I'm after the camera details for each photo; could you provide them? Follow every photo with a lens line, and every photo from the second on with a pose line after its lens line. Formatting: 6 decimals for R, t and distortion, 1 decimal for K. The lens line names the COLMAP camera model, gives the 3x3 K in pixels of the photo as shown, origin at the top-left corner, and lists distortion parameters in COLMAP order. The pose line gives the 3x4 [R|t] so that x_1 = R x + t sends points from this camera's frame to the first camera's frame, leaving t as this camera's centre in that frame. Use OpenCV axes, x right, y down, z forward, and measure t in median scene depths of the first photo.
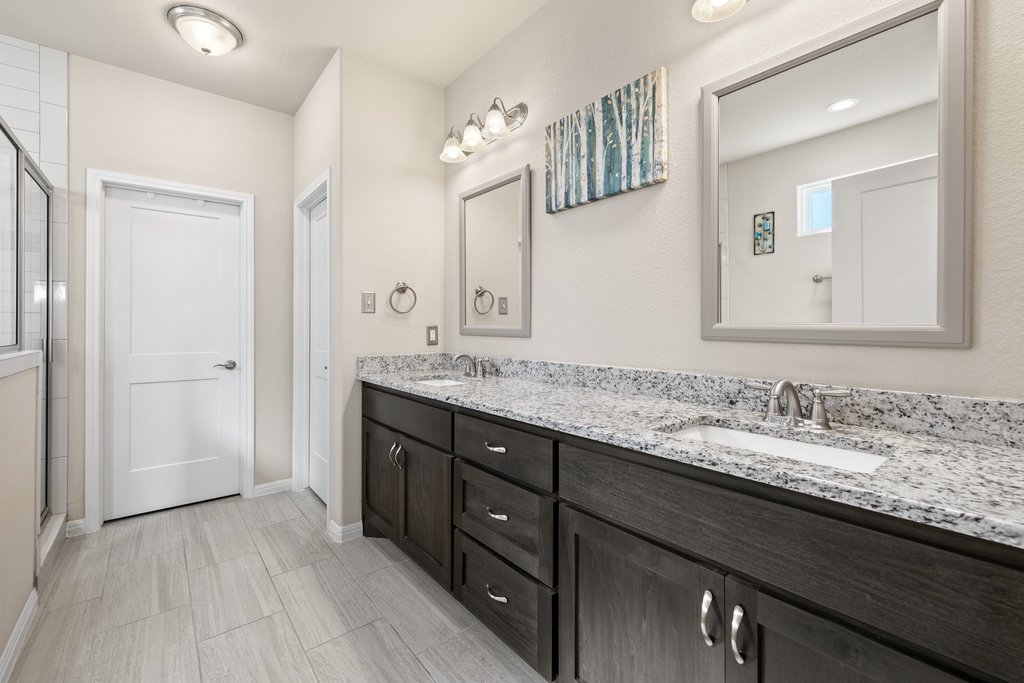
lens RADIAL K [[430.7, 0, 506.7], [0, 430.7, 326.8], [0, 0, 1]] dist [-0.001820, -0.000495]
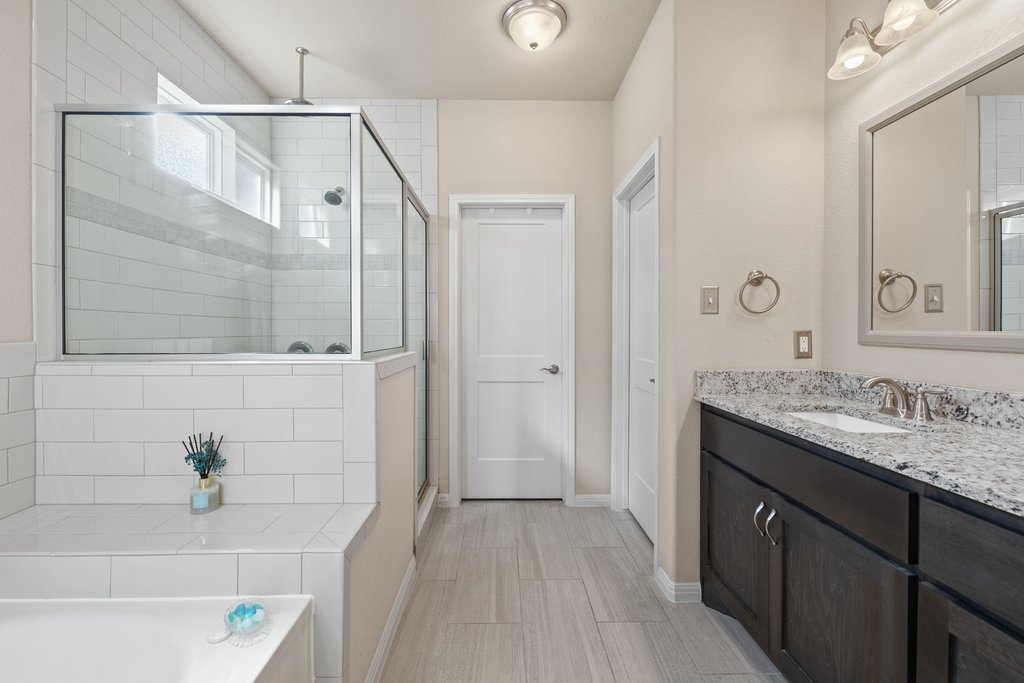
lens RADIAL K [[430.7, 0, 506.7], [0, 430.7, 326.8], [0, 0, 1]] dist [-0.001820, -0.000495]
pose [[0.783975, -0.004651, -0.620775, -0.119516], [0.000702, 0.999978, -0.006606, -0.004473], [0.620792, 0.004744, 0.783961, 0.164279]]
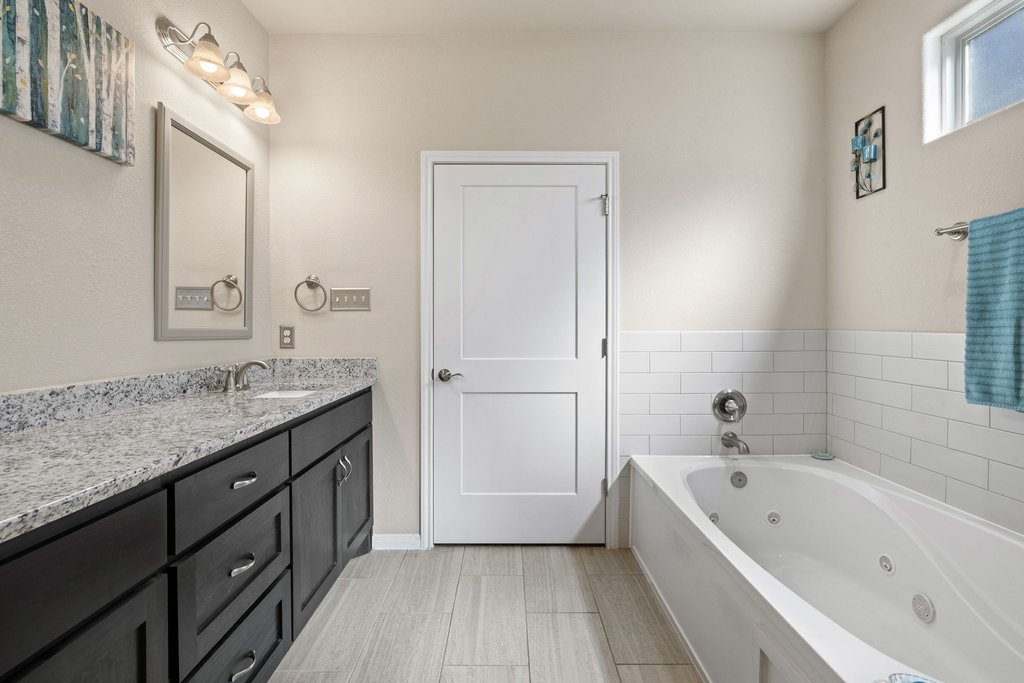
lens RADIAL K [[453.8, 0, 514.0], [0, 453.8, 327.0], [0, 0, 1]] dist [-0.002231, 0.000279]
pose [[-0.775064, 0.009408, 0.631813, -0.948965], [0.009228, 0.999951, -0.003570, 0.009741], [-0.631816, 0.003063, -0.775113, 1.354893]]
